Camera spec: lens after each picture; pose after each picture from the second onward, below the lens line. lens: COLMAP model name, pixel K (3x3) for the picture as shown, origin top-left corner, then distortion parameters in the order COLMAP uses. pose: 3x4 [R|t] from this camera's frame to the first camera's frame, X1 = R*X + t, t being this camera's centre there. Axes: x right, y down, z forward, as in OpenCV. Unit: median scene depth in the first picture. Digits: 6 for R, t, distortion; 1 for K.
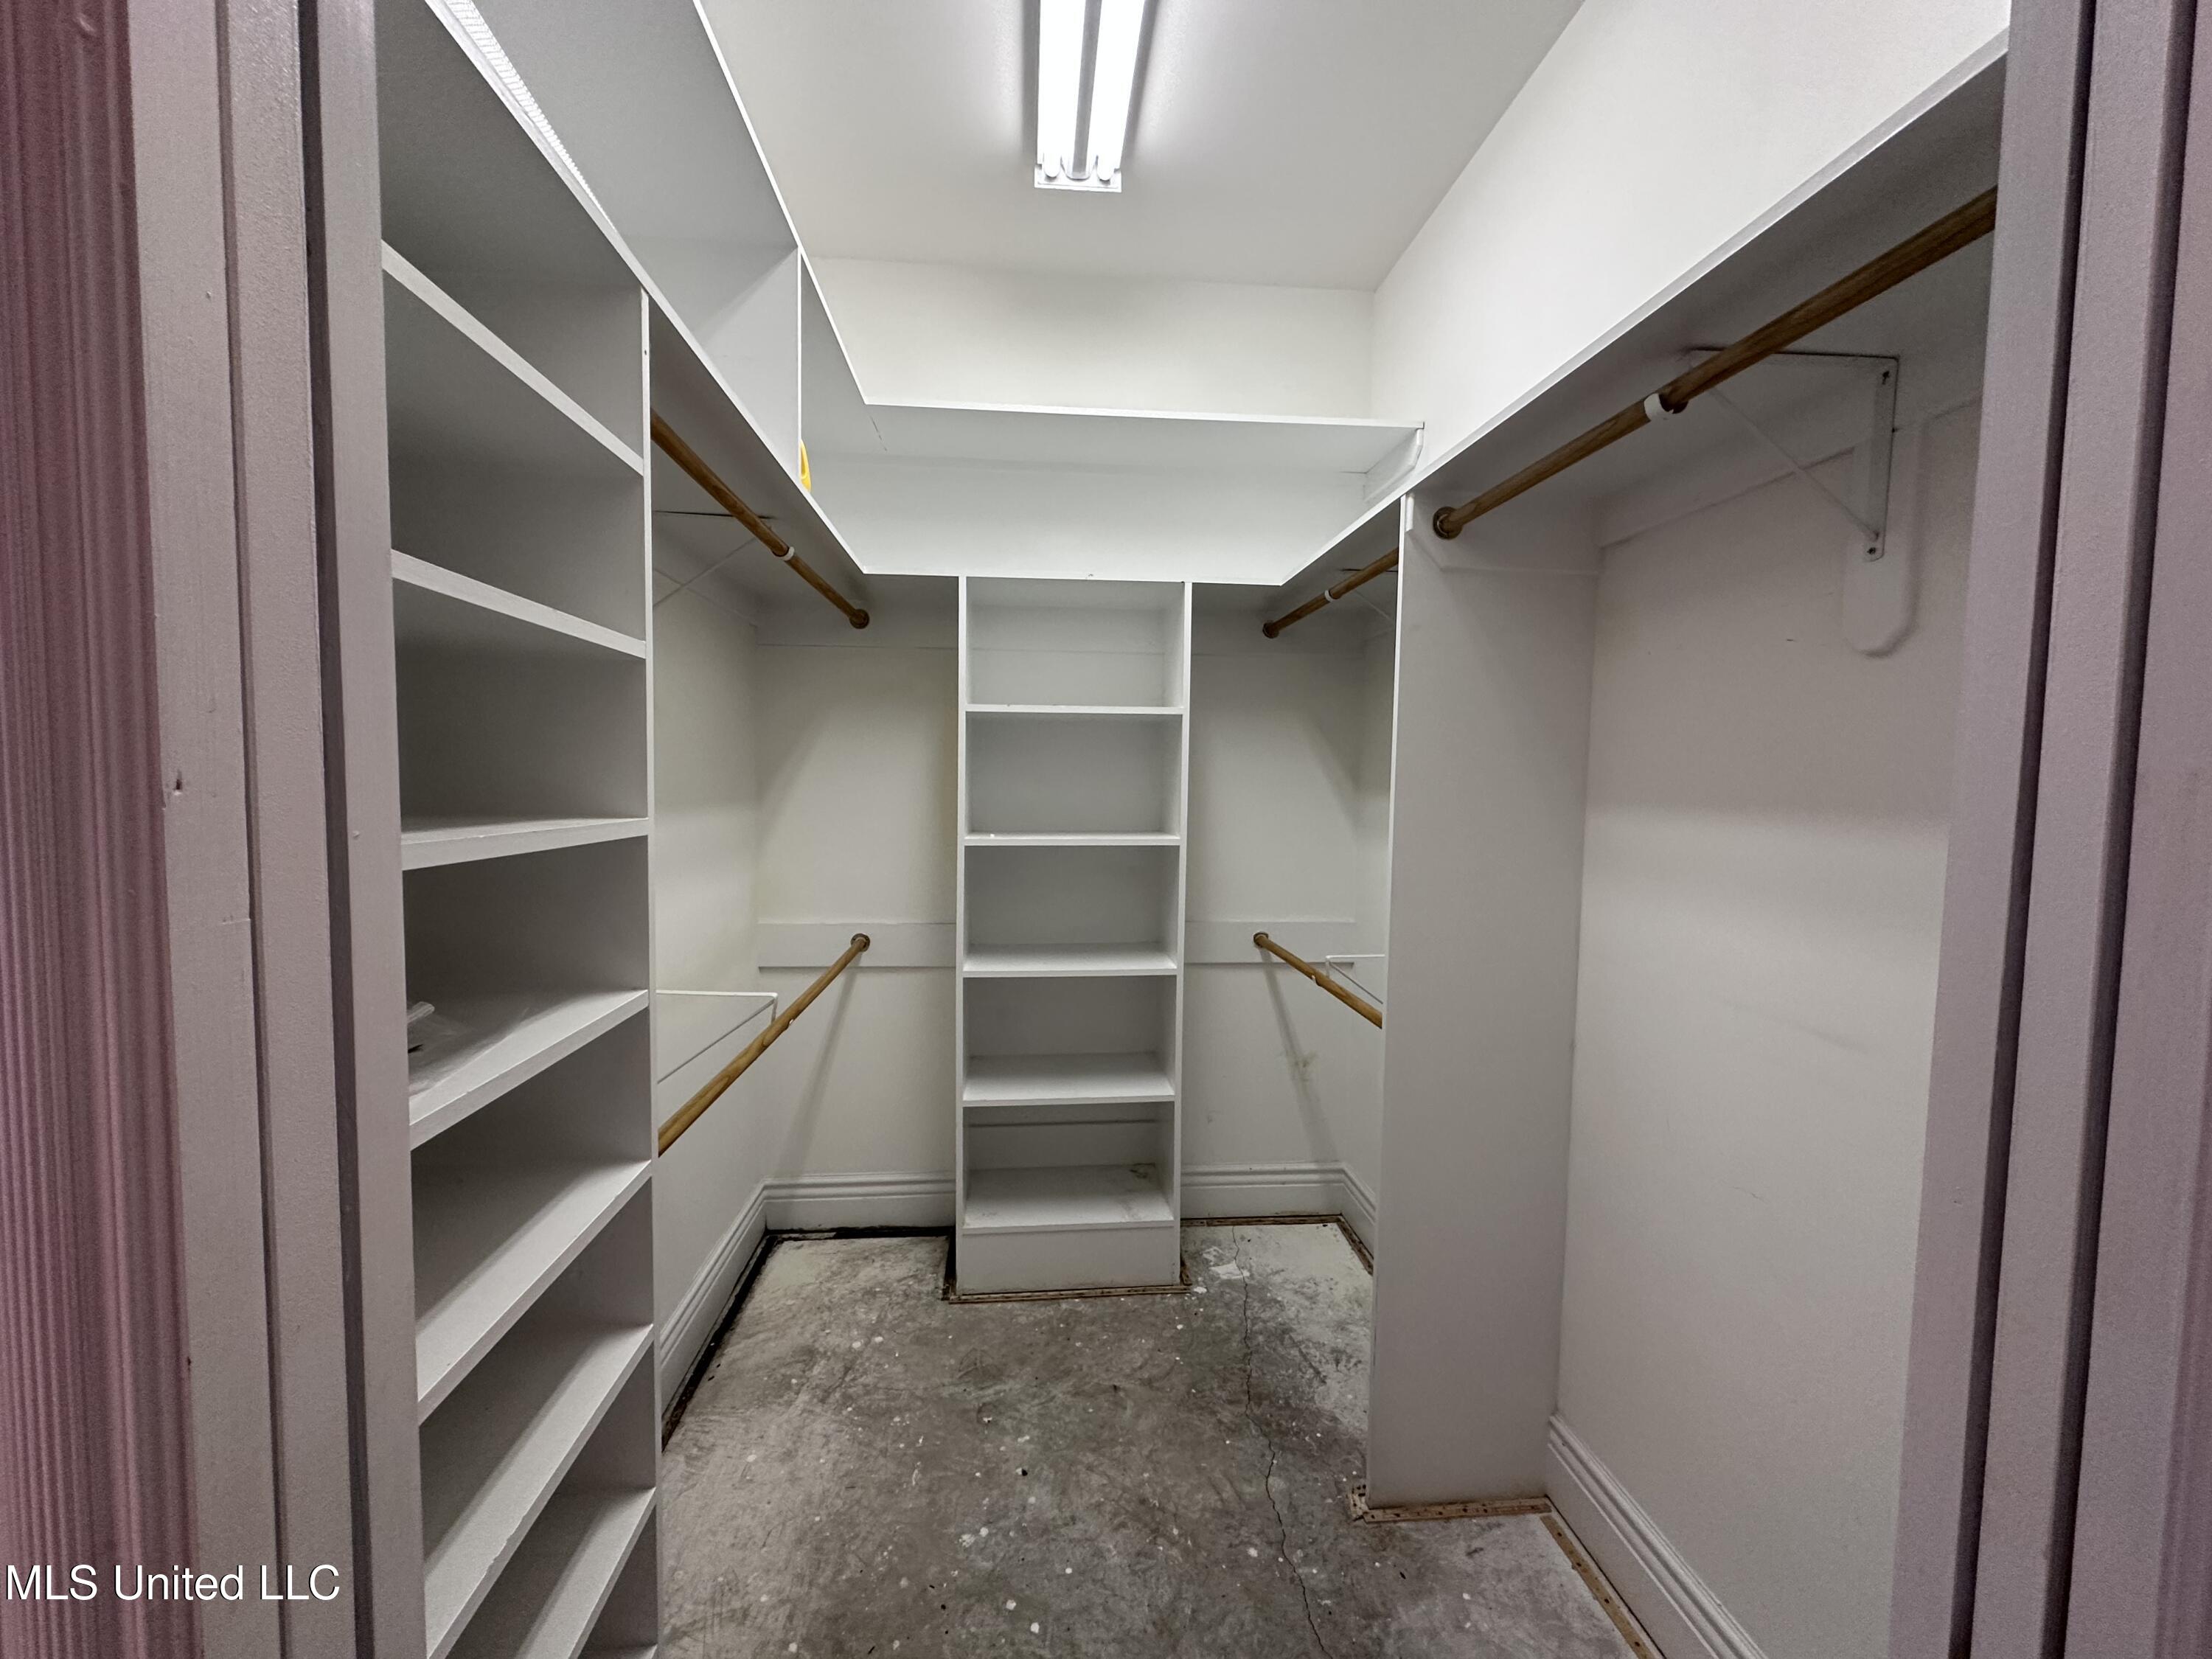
lens RADIAL K [[873.7, 0, 1104.0], [0, 873.7, 829.2], [0, 0, 1]] dist [-0.007909, 0.000469]
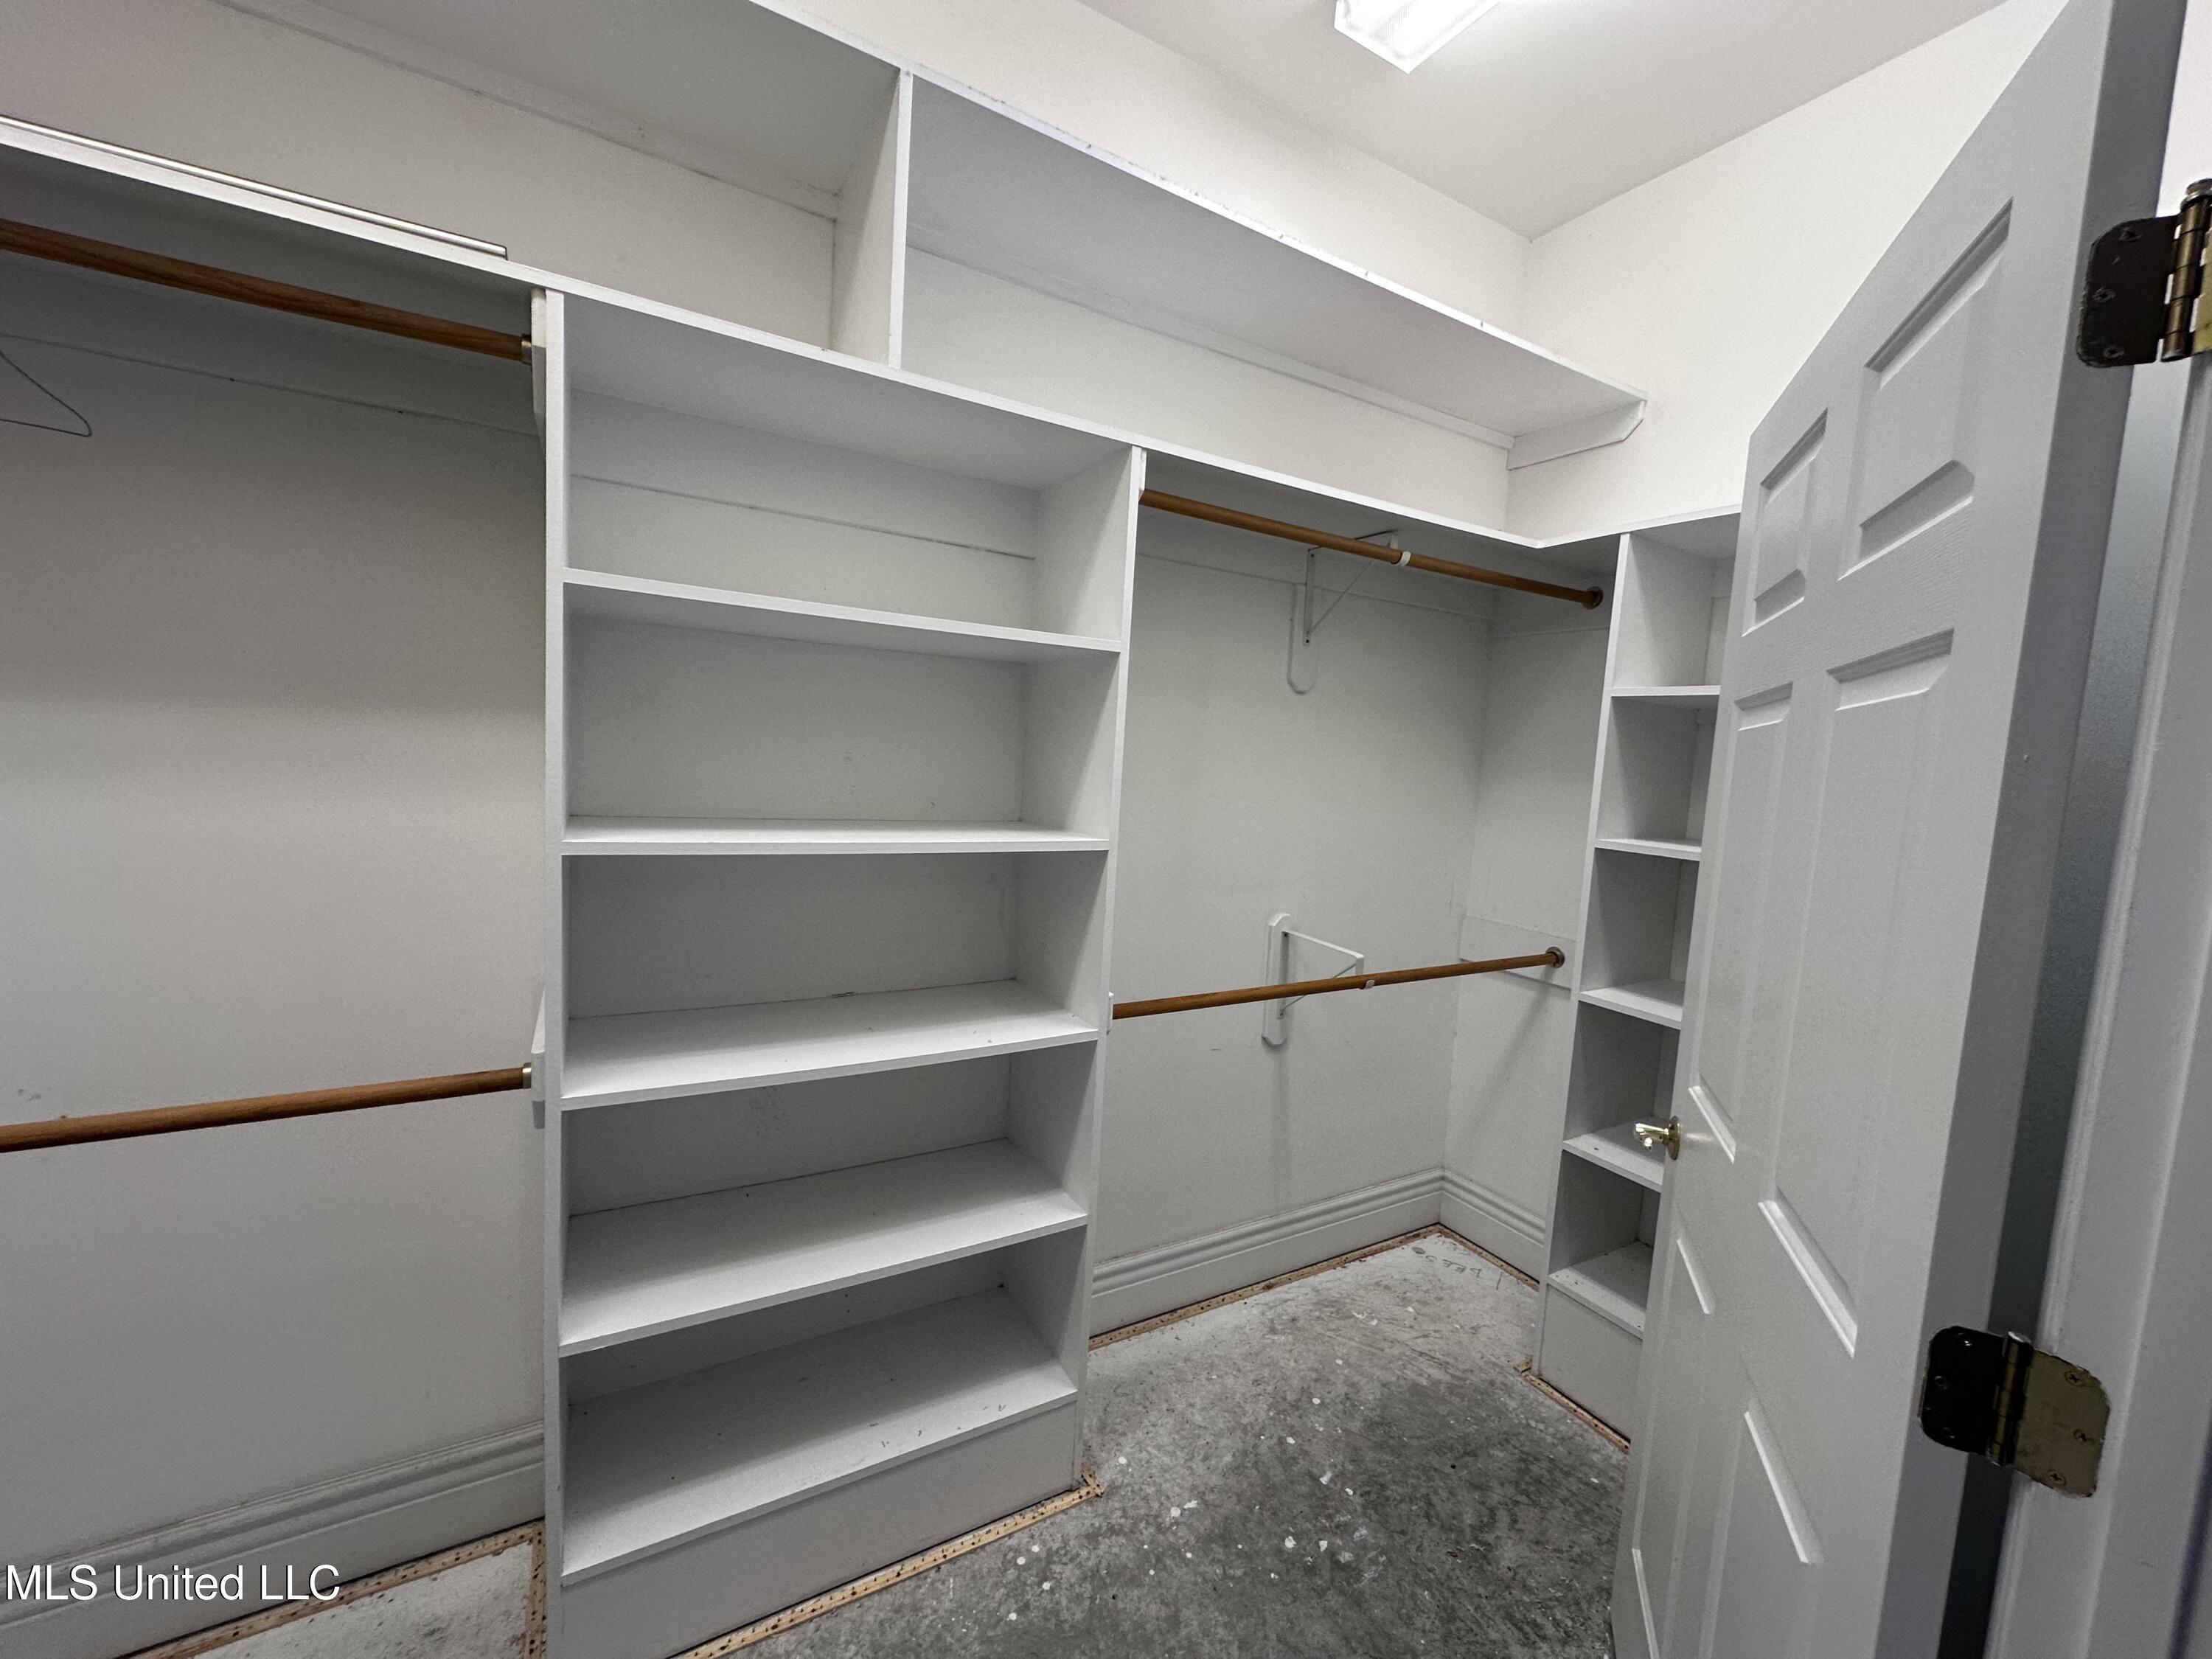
lens RADIAL K [[873.7, 0, 1104.0], [0, 873.7, 829.2], [0, 0, 1]] dist [-0.007909, 0.000469]
pose [[0.655067, -0.045064, 0.754226, -0.390047], [-0.002966, 0.998059, 0.062209, -0.035226], [-0.755565, -0.042988, 0.653662, 0.528788]]
